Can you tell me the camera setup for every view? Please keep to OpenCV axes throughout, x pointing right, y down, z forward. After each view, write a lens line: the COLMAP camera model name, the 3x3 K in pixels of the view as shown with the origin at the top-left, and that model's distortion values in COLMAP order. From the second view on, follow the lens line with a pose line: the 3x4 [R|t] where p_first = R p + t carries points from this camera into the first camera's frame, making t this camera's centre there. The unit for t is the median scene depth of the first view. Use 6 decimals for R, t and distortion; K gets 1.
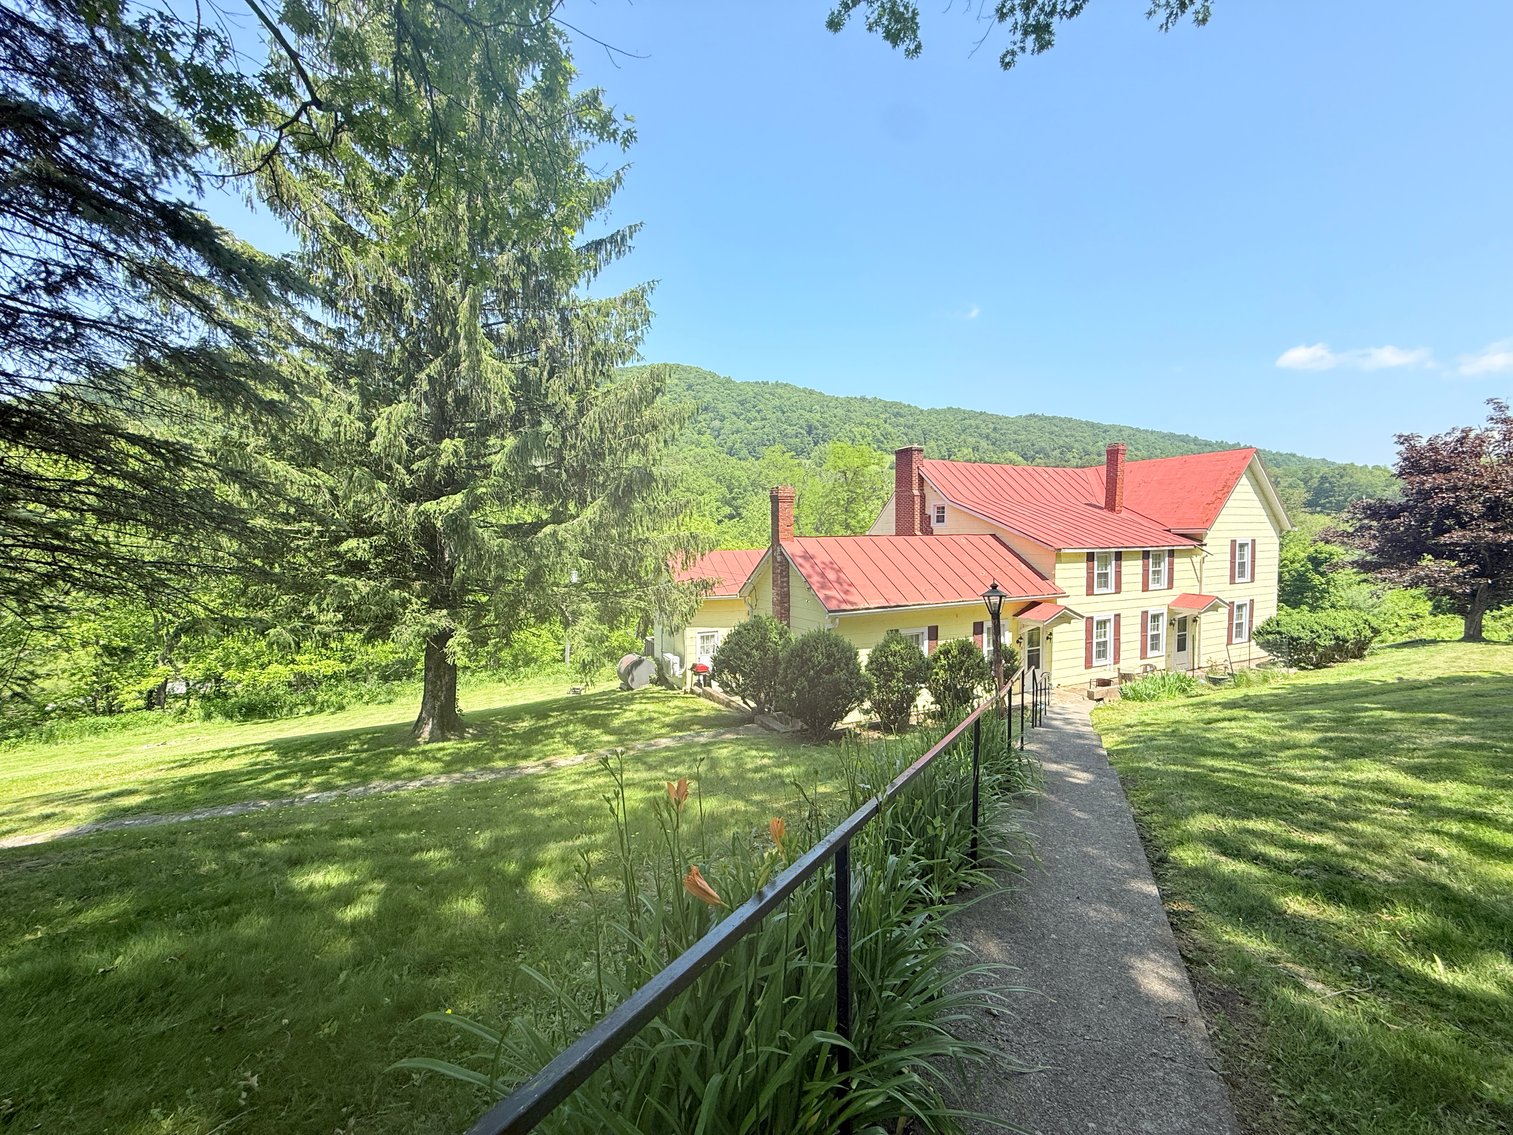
lens RADIAL K [[601.3, 0, 756.5], [0, 601.3, 567.5], [0, 0, 1]] dist [-0.001276, -0.000155]
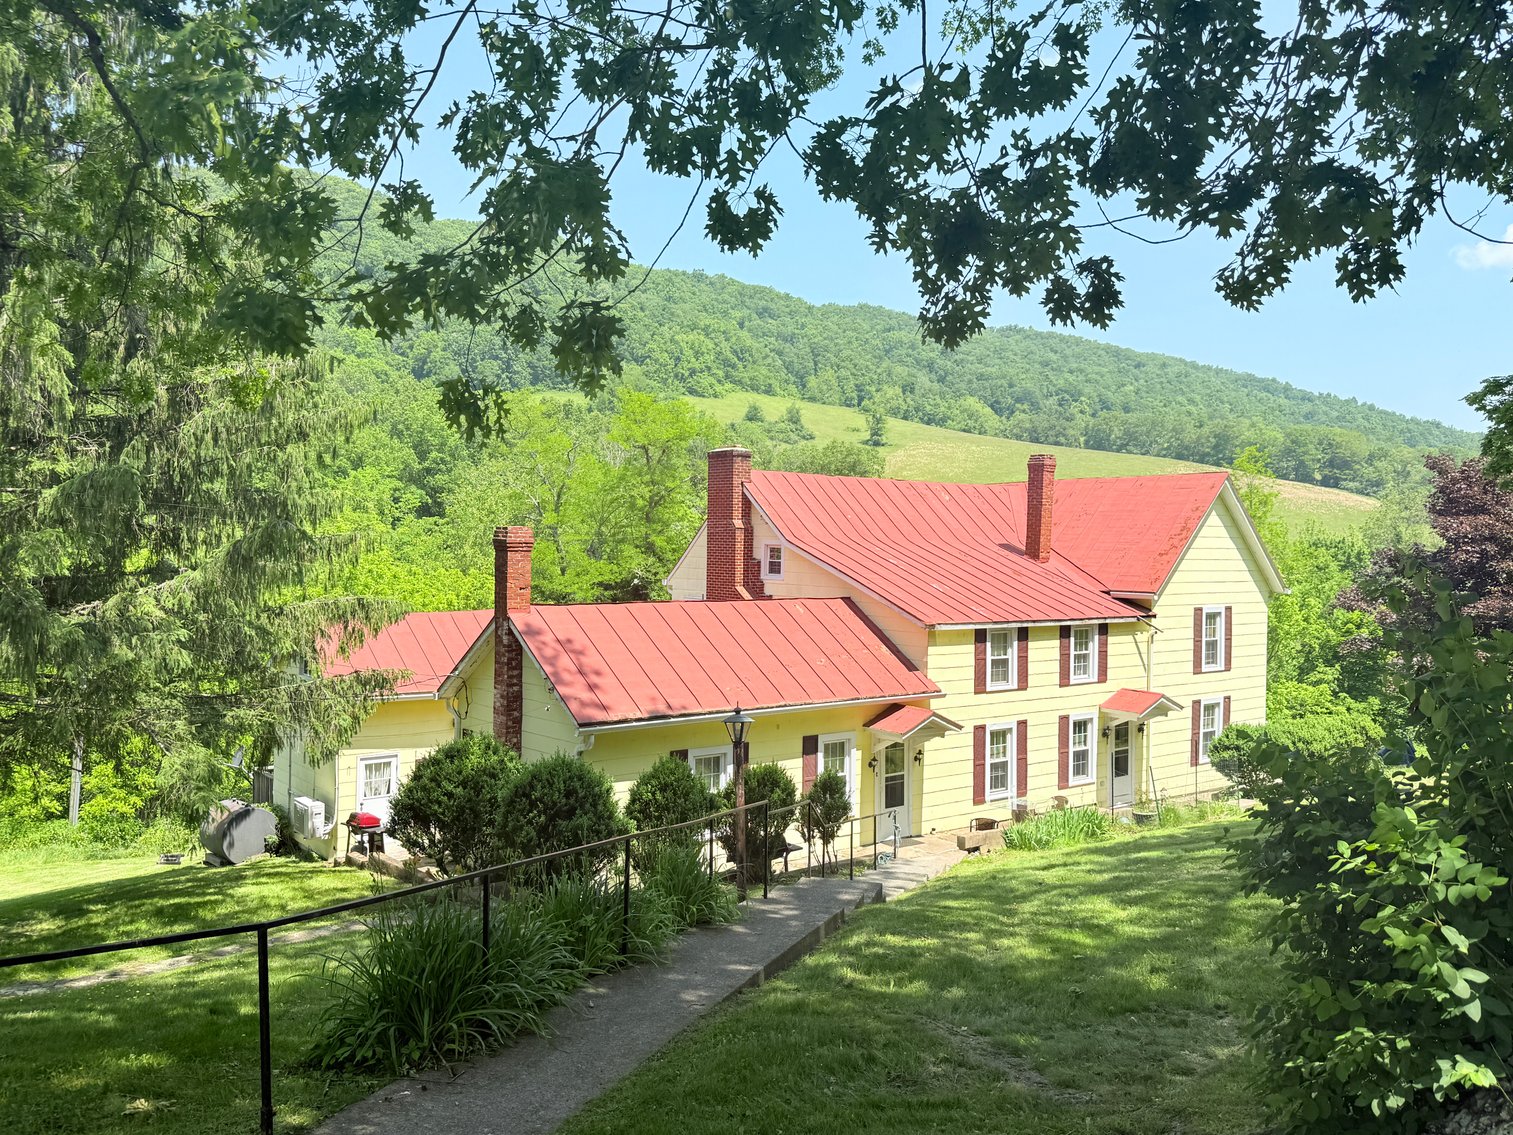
lens RADIAL K [[1207.0, 0, 756.5], [0, 1207.0, 567.5], [0, 0, 1]] dist [0.157353, -0.284884]
pose [[0.974139, 0.020391, 0.225027, 0.004379], [-0.012304, 0.999229, -0.037281, -0.038466], [-0.225614, 0.033548, 0.973639, -0.254996]]
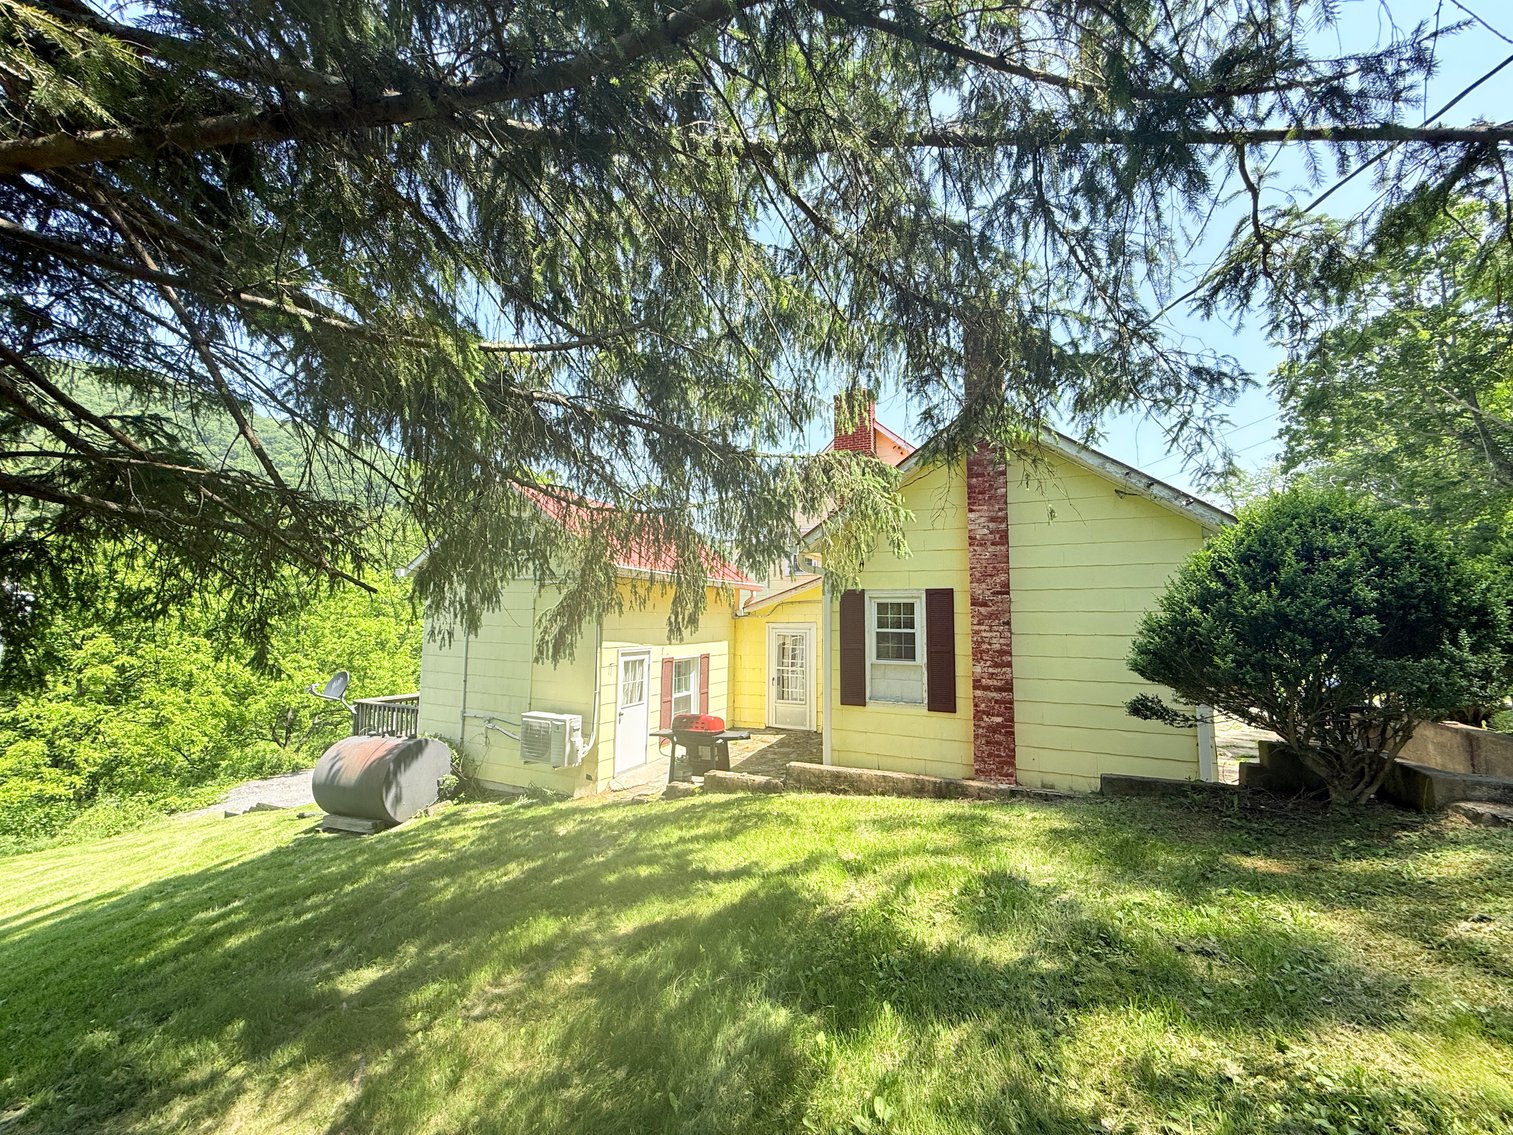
lens RADIAL K [[601.3, 0, 756.5], [0, 601.3, 567.5], [0, 0, 1]] dist [-0.001276, -0.000155]
pose [[0.775180, 0.051305, 0.629653, -0.325598], [0.029089, 0.992741, -0.116703, 0.107330], [-0.631070, 0.108782, 0.768061, 0.636669]]
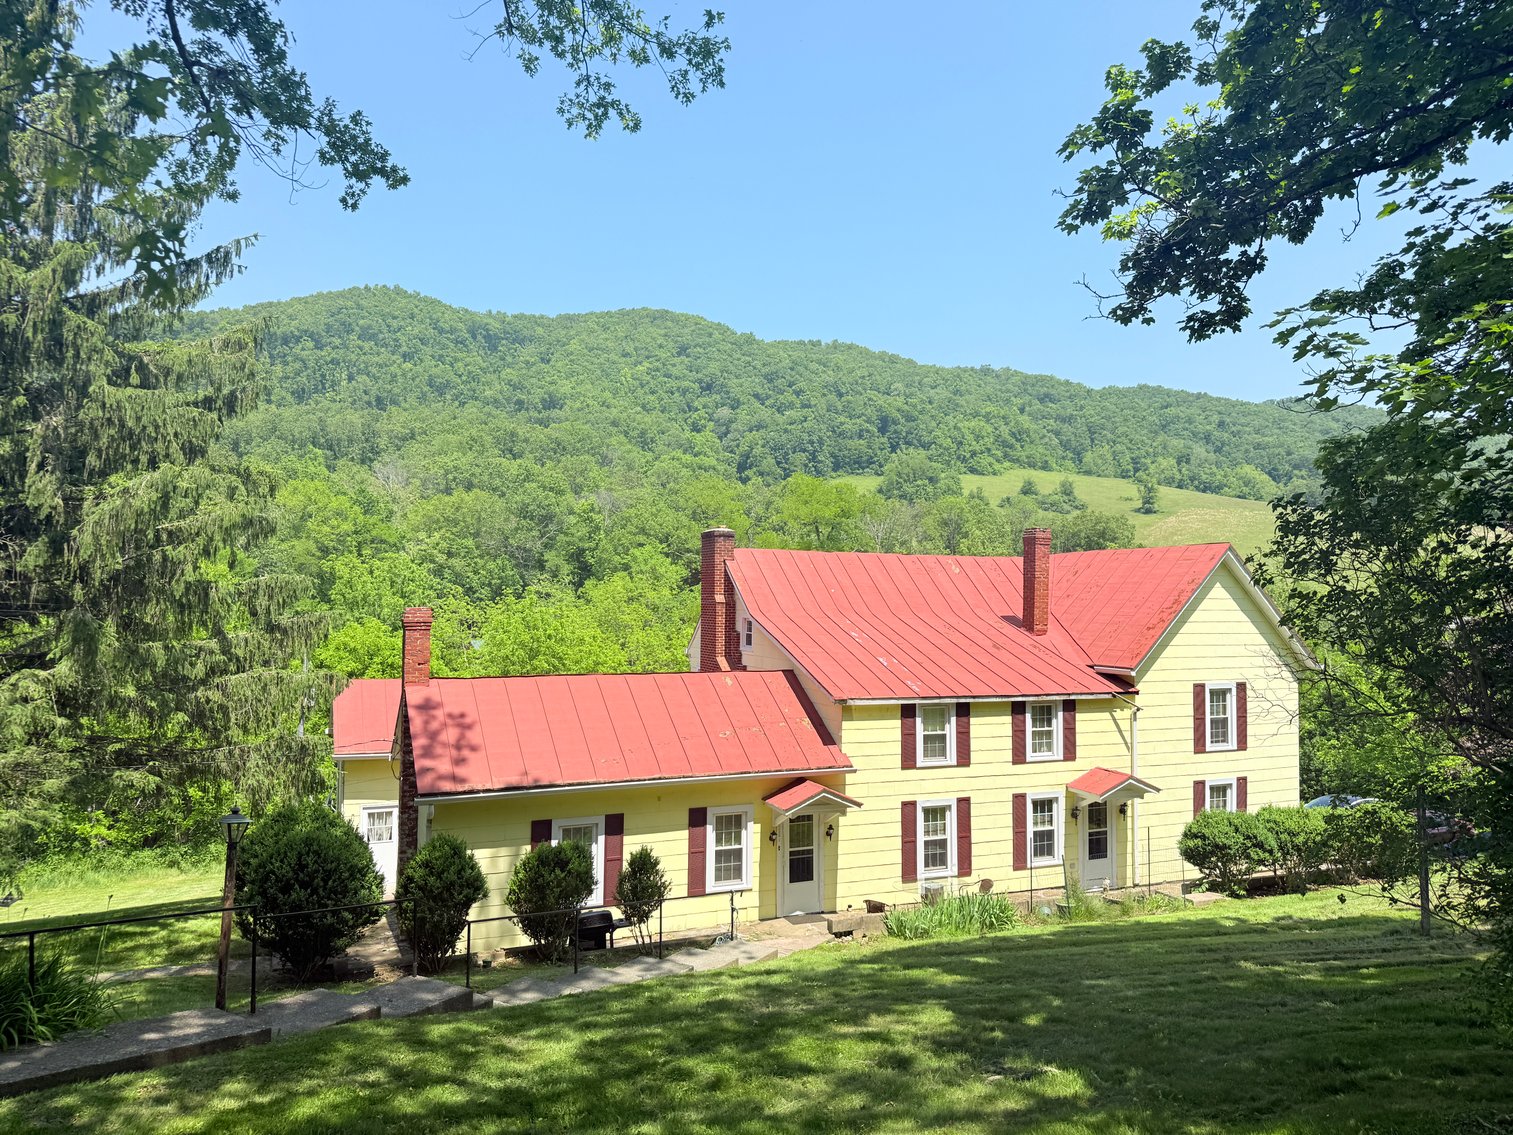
lens RADIAL K [[1040.2, 0, 756.5], [0, 1040.2, 567.5], [0, 0, 1]] dist [0.180592, -0.405396]
pose [[0.999352, 0.020605, -0.029527, 0.396837], [-0.023145, 0.995814, -0.088420, -0.067024], [0.027581, 0.089046, 0.995646, -0.182563]]
